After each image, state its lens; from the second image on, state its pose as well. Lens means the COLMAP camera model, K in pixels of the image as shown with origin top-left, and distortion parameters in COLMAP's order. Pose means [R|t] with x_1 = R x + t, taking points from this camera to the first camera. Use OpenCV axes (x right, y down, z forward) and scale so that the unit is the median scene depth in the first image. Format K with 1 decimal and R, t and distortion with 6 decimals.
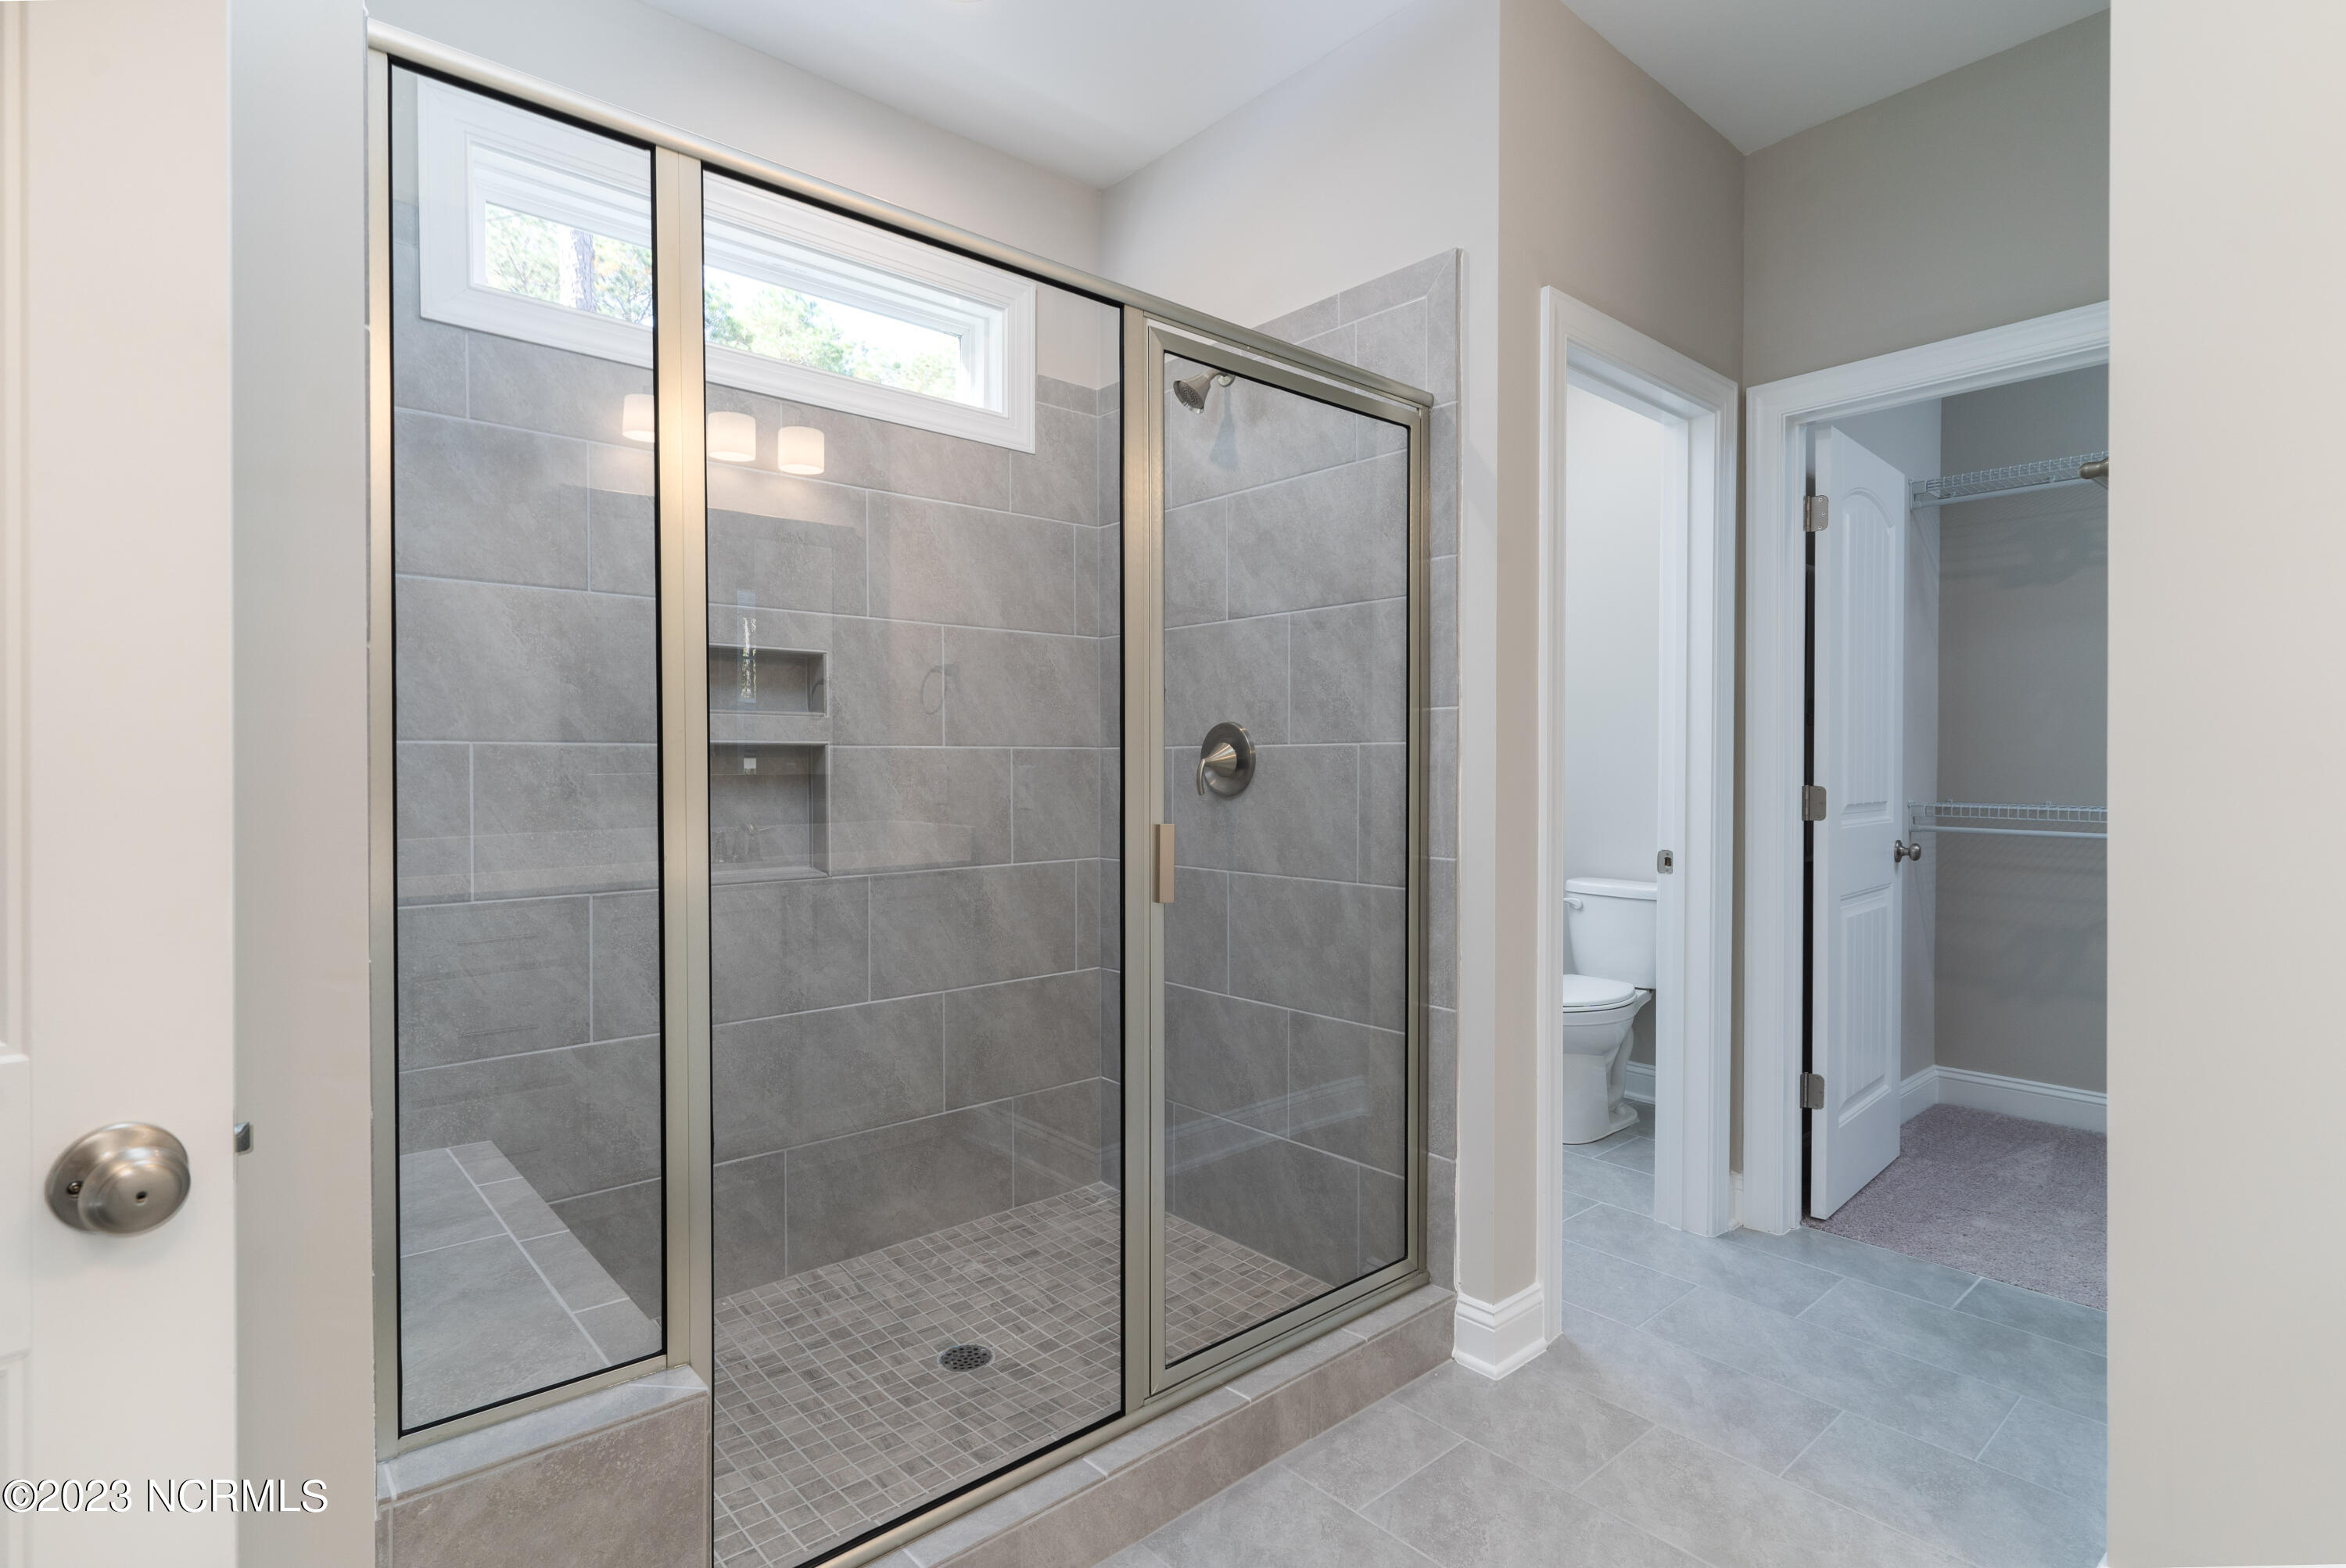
lens RADIAL K [[1148.9, 0, 1172.5], [0, 1148.9, 785.0], [0, 0, 1]] dist [0.003144, 0.000567]
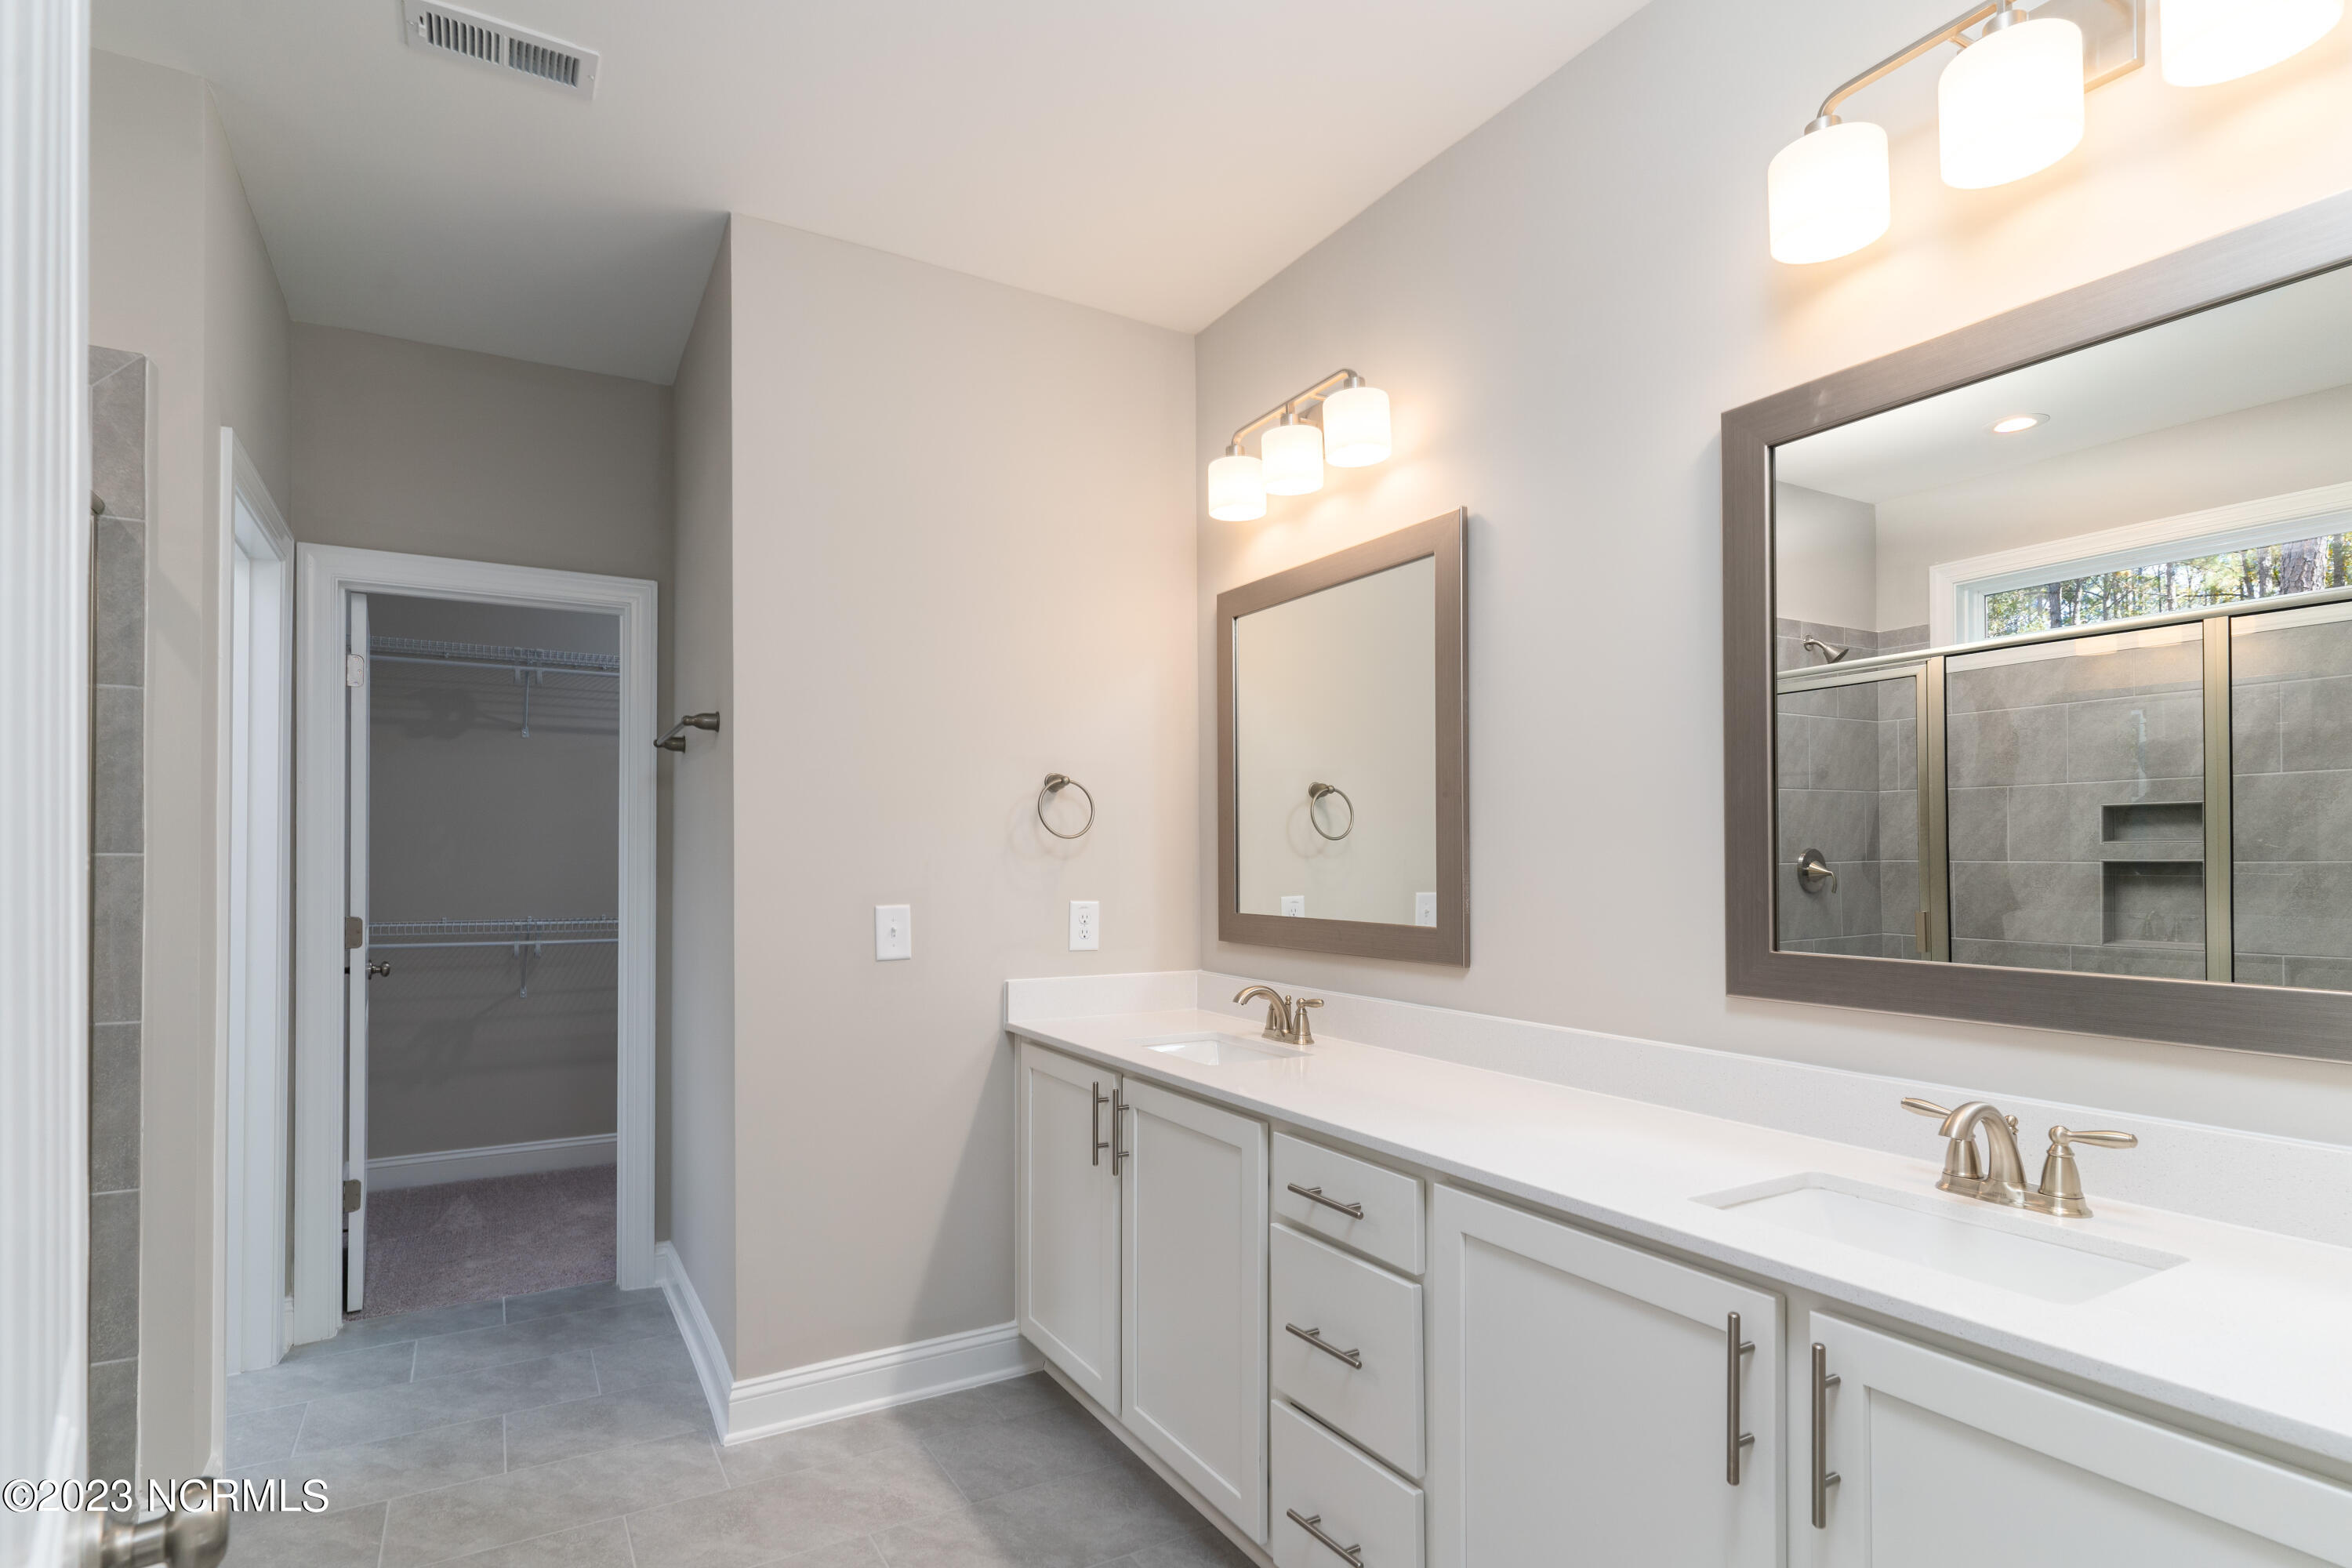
lens RADIAL K [[1151.8, 0, 1167.6], [0, 1151.8, 857.2], [0, 0, 1]] dist [0.003144, 0.000567]
pose [[0.187567, 0.010359, 0.982197, -0.505579], [0.011462, 0.999853, -0.012734, -0.045213], [-0.982185, 0.013647, 0.187421, 0.030635]]
